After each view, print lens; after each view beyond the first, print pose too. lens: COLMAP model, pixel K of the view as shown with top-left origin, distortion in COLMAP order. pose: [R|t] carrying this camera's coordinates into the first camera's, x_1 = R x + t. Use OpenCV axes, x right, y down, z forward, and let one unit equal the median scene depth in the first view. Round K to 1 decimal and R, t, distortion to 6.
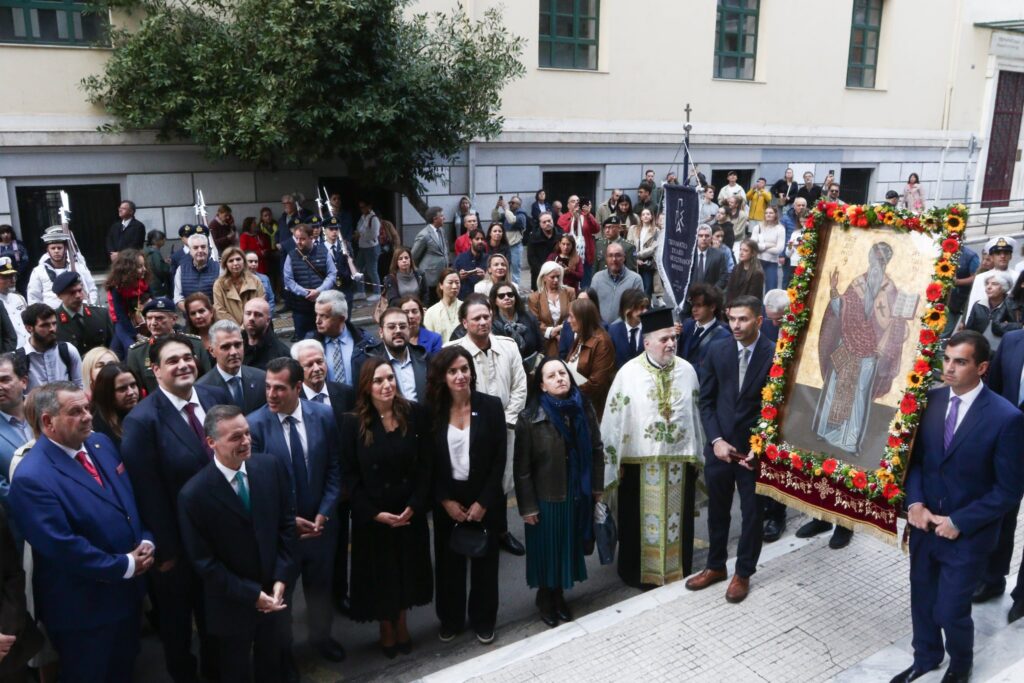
lens RADIAL K [[814.7, 0, 517.2], [0, 814.7, 320.7], [0, 0, 1]] dist [-0.060687, 0.001317]
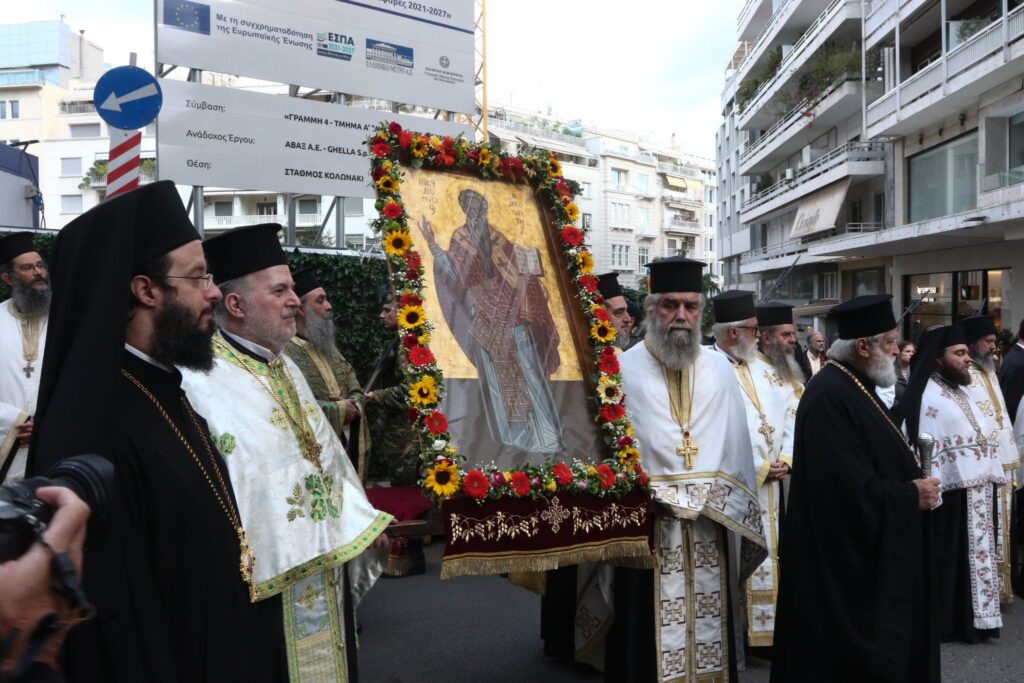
lens RADIAL K [[814.7, 0, 517.2], [0, 814.7, 320.7], [0, 0, 1]] dist [-0.060687, 0.001317]
pose [[0.134174, 0.176345, 0.975141, -0.261105], [0.254971, 0.944765, -0.205935, 0.186779], [-0.957595, 0.276263, 0.081800, 0.929549]]
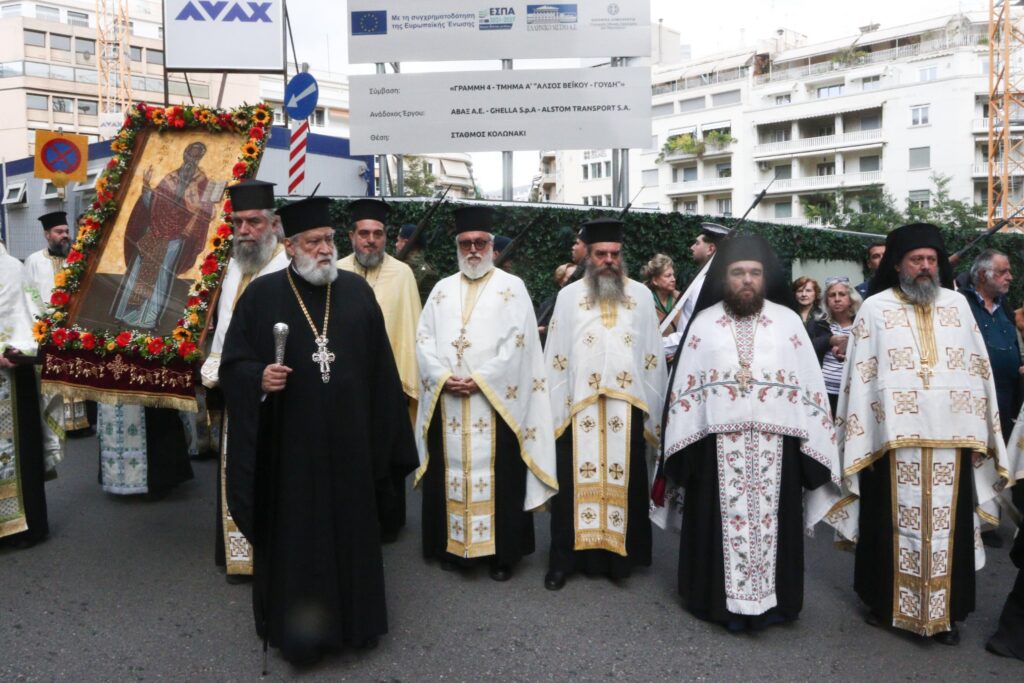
lens RADIAL K [[814.7, 0, 517.2], [0, 814.7, 320.7], [0, 0, 1]] dist [-0.060687, 0.001317]
pose [[0.741654, 0.148186, 0.654209, 0.118460], [0.056151, 0.958155, -0.280690, 0.432293], [-0.668428, 0.244910, 0.702299, 0.060670]]
